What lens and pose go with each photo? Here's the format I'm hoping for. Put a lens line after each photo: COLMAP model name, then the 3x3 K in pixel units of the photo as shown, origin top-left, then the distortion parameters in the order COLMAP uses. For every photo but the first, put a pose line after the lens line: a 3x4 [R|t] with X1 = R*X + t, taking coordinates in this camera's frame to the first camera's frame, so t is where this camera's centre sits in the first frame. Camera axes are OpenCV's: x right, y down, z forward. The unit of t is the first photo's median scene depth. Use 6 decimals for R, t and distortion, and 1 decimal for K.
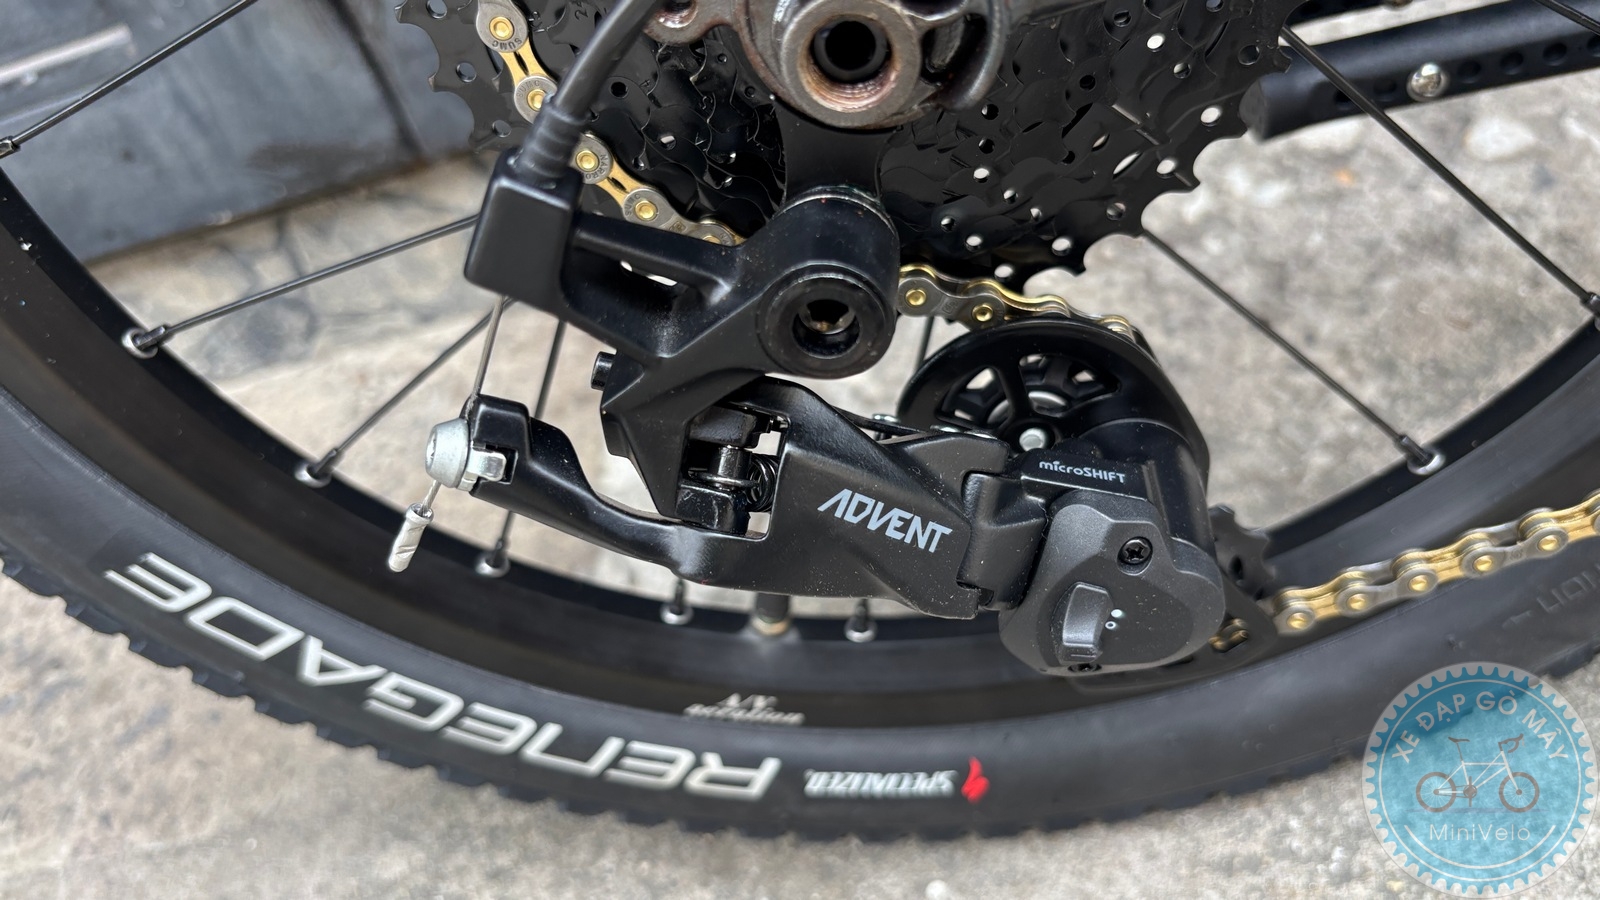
lens RADIAL K [[1228.1, 0, 791.0], [0, 1228.1, 452.6], [0, 0, 1]] dist [0.014762, -0.040806]
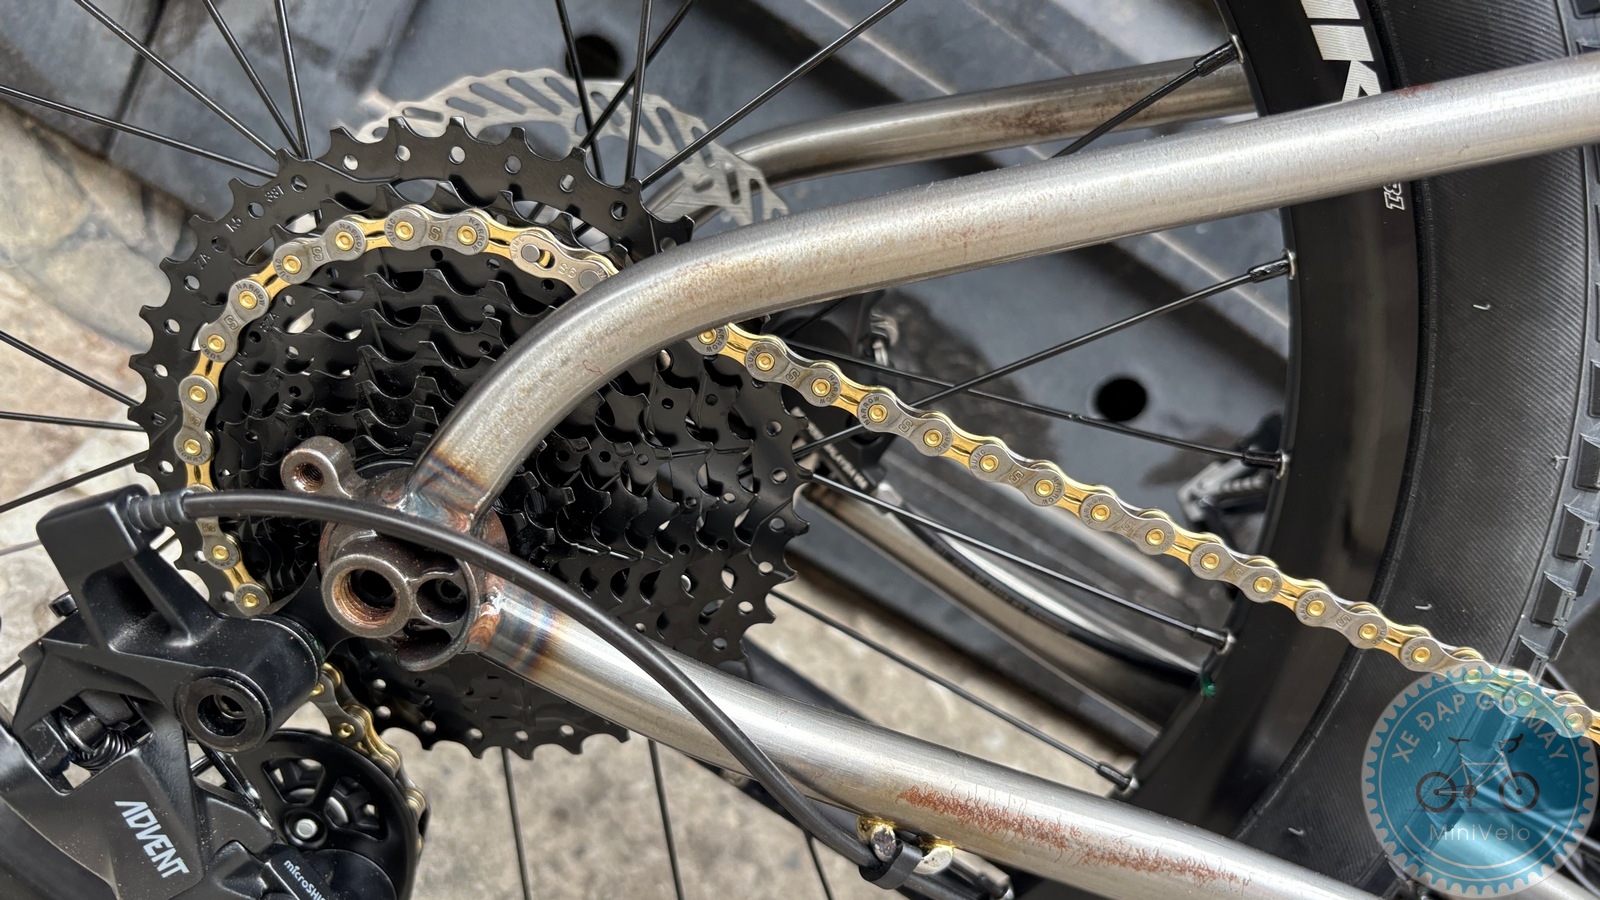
lens RADIAL K [[1228.1, 0, 798.8], [0, 1228.1, 445.7], [0, 0, 1]] dist [0.014762, -0.040806]
pose [[0.656940, 0.700385, 0.279088, -0.071283], [-0.609174, 0.711198, -0.350863, -0.113682], [-0.444226, 0.060483, 0.893871, -0.271908]]
